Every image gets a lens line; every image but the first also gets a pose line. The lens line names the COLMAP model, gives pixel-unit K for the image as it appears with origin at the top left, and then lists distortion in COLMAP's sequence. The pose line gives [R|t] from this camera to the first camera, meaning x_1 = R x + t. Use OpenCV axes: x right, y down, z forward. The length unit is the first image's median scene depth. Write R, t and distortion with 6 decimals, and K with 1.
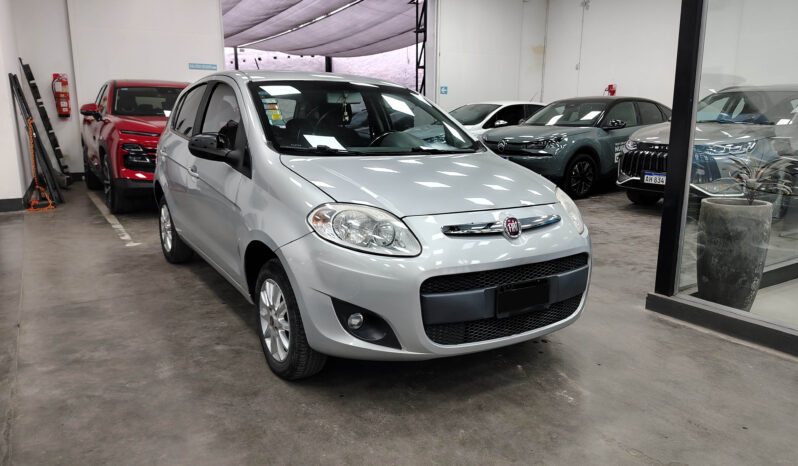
lens RADIAL K [[578.0, 0, 377.1], [0, 578.0, 217.3], [0, 0, 1]] dist [0.035132, -0.041691]
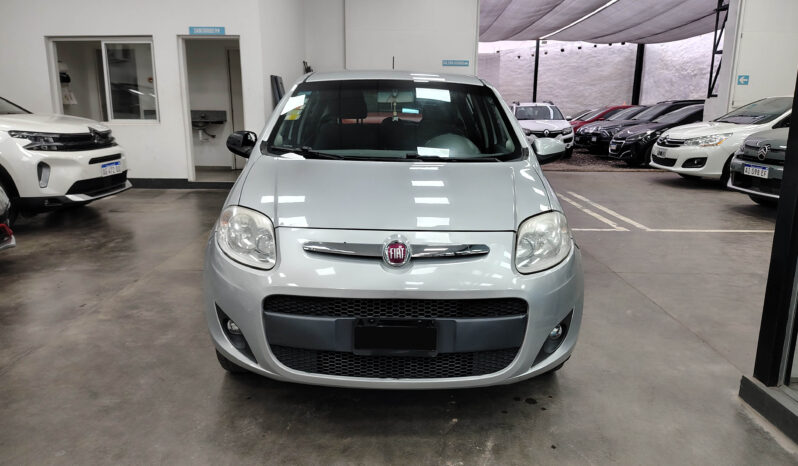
lens RADIAL K [[578.0, 0, 380.2], [0, 578.0, 218.2], [0, 0, 1]] dist [0.035132, -0.041691]
pose [[0.857747, 0.100519, -0.504149, 0.492403], [-0.093674, 0.994840, 0.038980, -0.050291], [0.505466, 0.013791, 0.862736, 0.197804]]
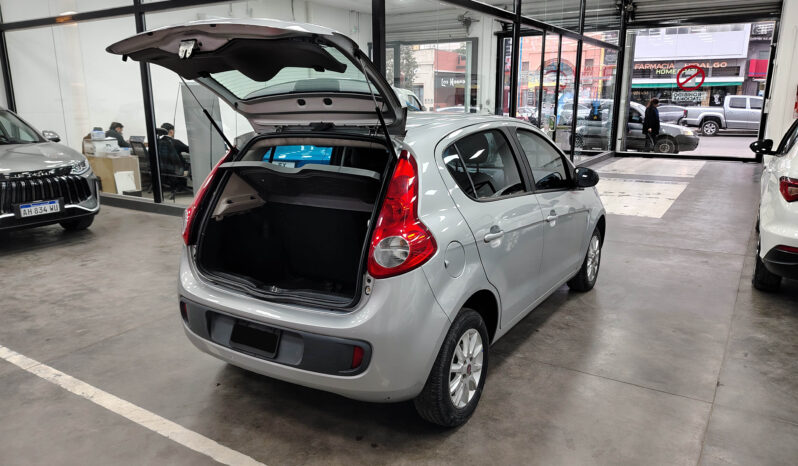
lens RADIAL K [[578.0, 0, 395.9], [0, 578.0, 233.3], [0, 0, 1]] dist [0.035132, -0.041691]
pose [[-0.446577, -0.202484, 0.871533, -1.272704], [0.164782, 0.938783, 0.302543, -0.475632], [-0.879441, 0.278722, -0.385873, 1.929653]]
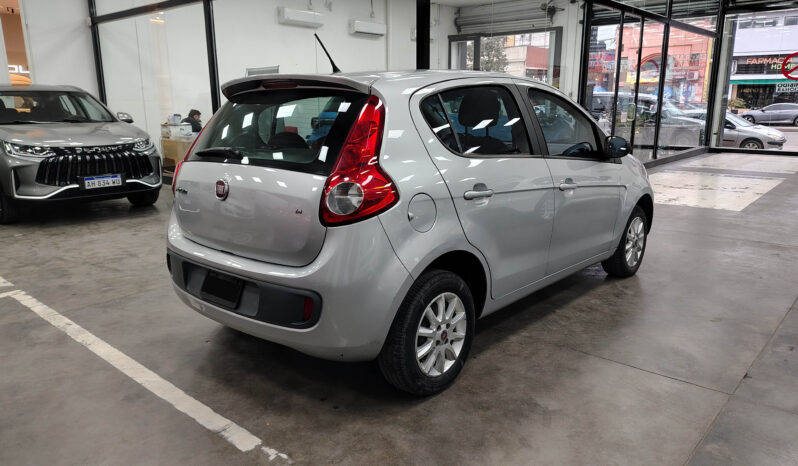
lens RADIAL K [[578.0, 0, 399.8], [0, 578.0, 234.5], [0, 0, 1]] dist [0.035132, -0.041691]
pose [[-0.303901, -0.215164, 0.928089, -1.309018], [0.175186, 0.944931, 0.276433, -0.364206], [-0.936458, 0.246596, -0.249472, 1.769443]]
